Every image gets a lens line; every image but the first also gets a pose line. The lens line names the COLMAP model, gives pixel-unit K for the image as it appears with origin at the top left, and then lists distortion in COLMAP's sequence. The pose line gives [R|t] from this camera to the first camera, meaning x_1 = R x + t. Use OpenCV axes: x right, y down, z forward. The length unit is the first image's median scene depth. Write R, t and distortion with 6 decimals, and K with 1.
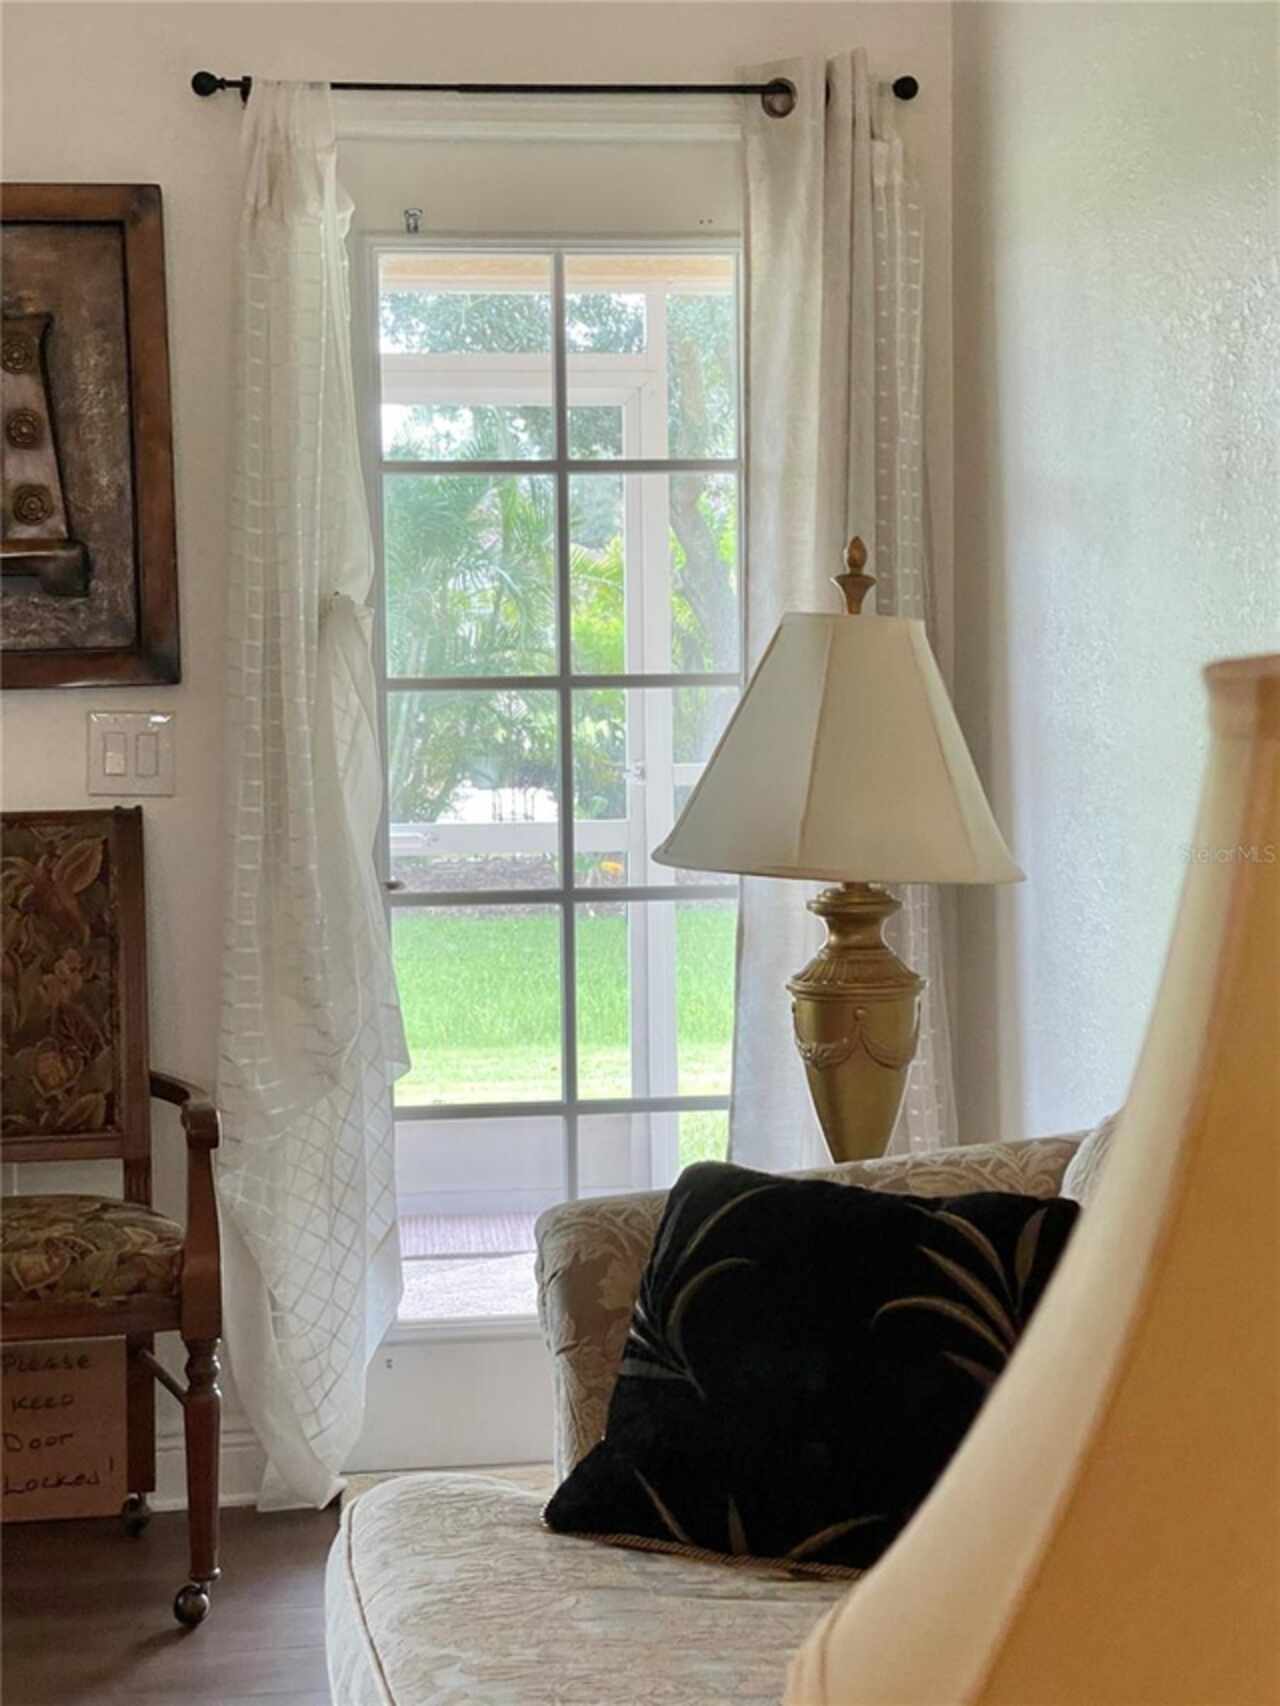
lens RADIAL K [[3440.4, 0, 640.0], [0, 3440.4, 853.0], [0, 0, 1]] dist [0.287714, 0.152874]
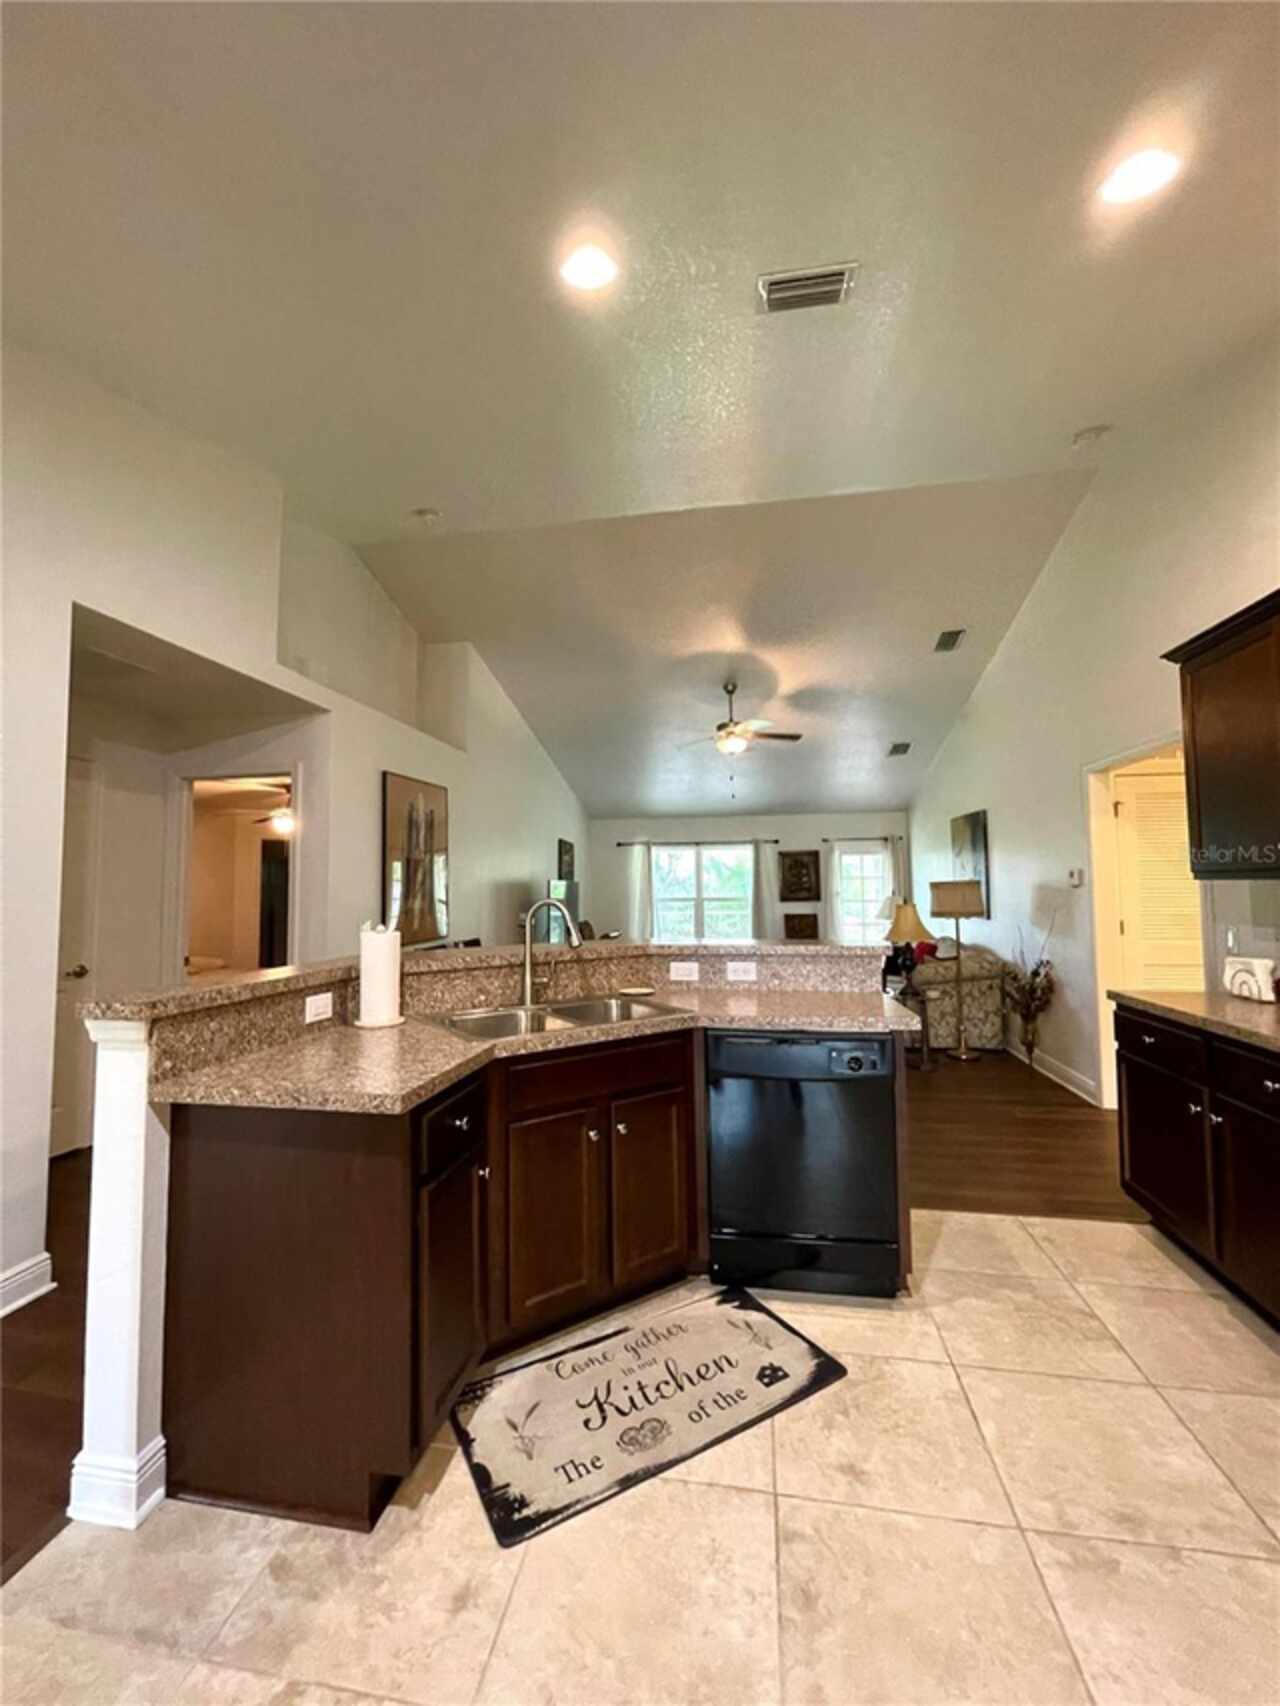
lens RADIAL K [[693.9, 0, 632.2], [0, 693.9, 848.3], [0, 0, 1]] dist [-0.004019, 0.000841]
pose [[0.947320, -0.013274, -0.320014, -0.011747], [-0.024274, 0.993292, -0.113059, 0.036790], [0.319368, 0.114871, 0.940643, -1.002311]]
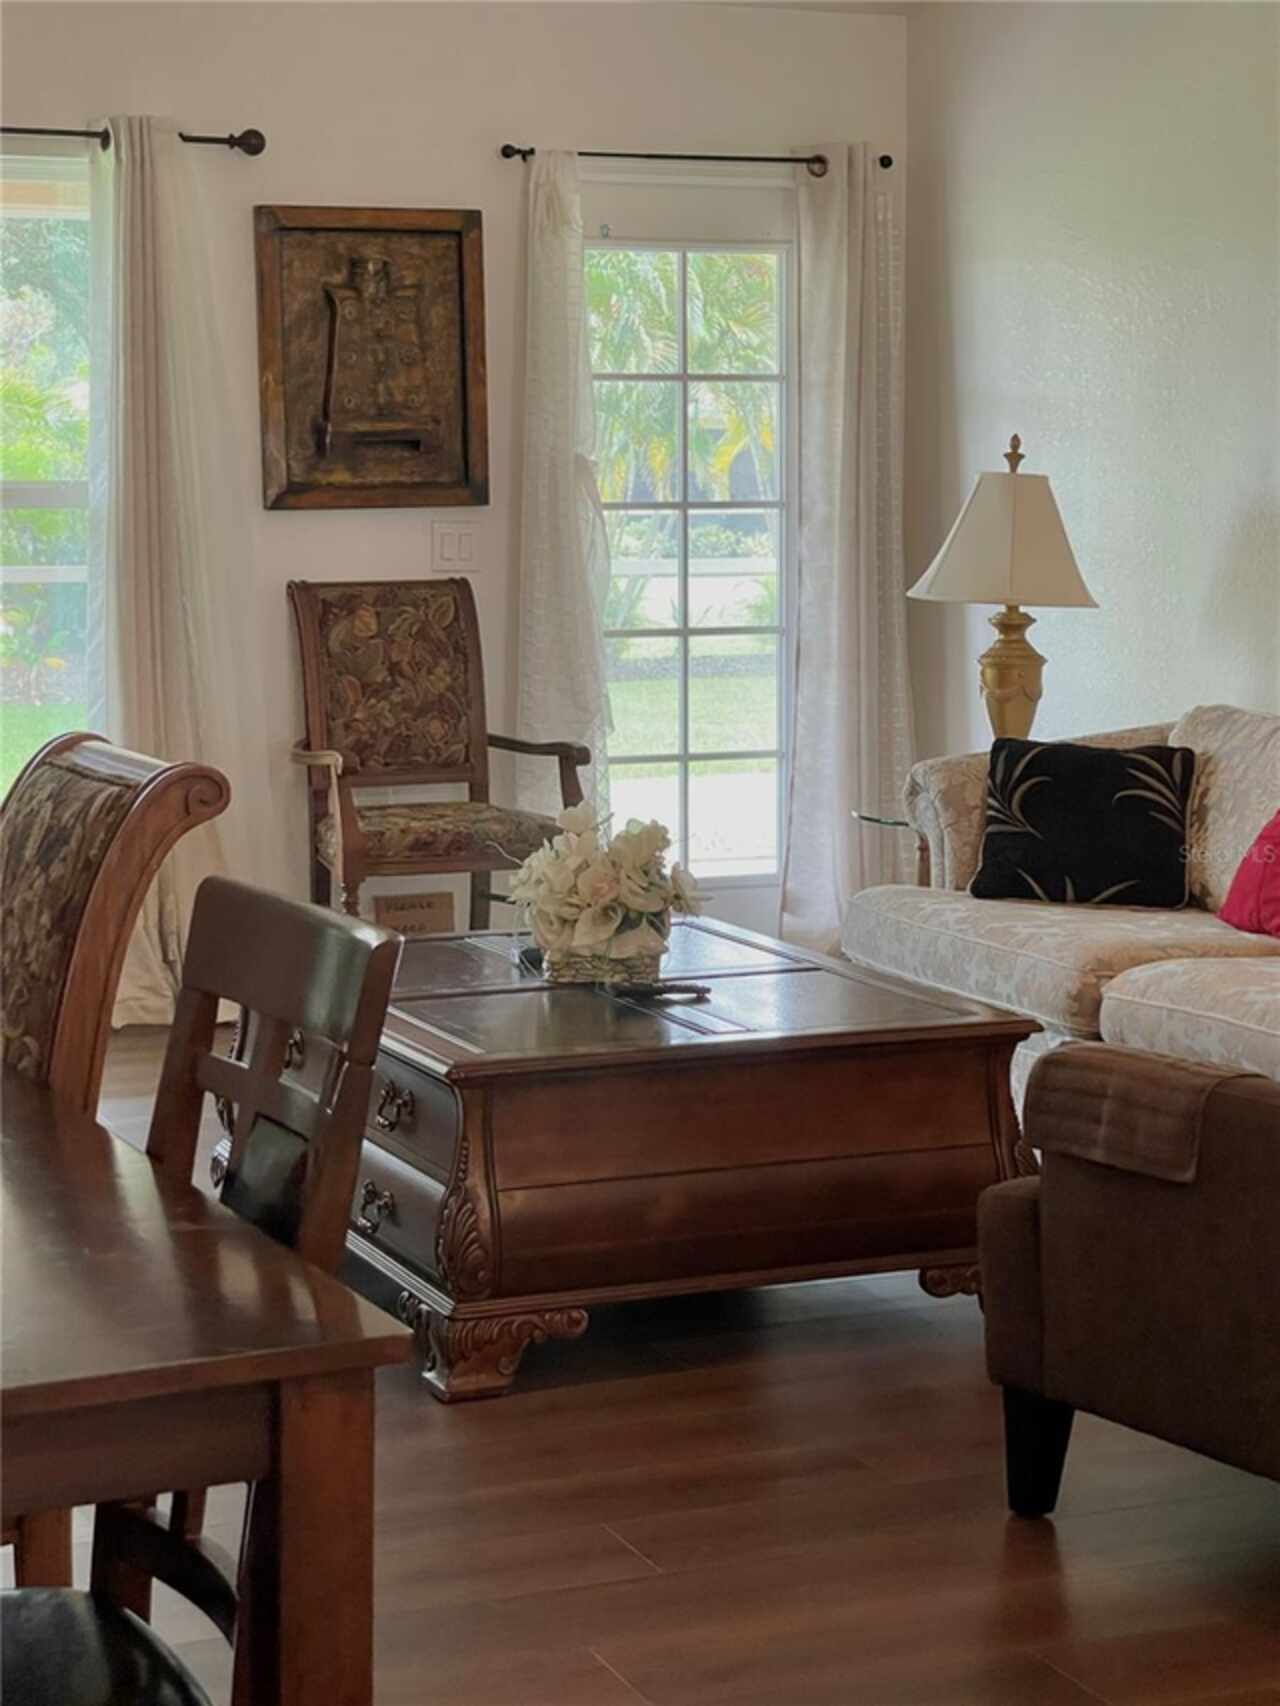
lens RADIAL K [[3239.8, 0, 646.8], [0, 3239.8, 850.2], [0, 0, 1]] dist [0.185132, 0.109376]
pose [[0.970464, -0.017018, 0.240645, -0.448019], [0.003589, 0.998417, 0.056133, 0.031218], [-0.241219, -0.053612, 0.968989, -0.577886]]
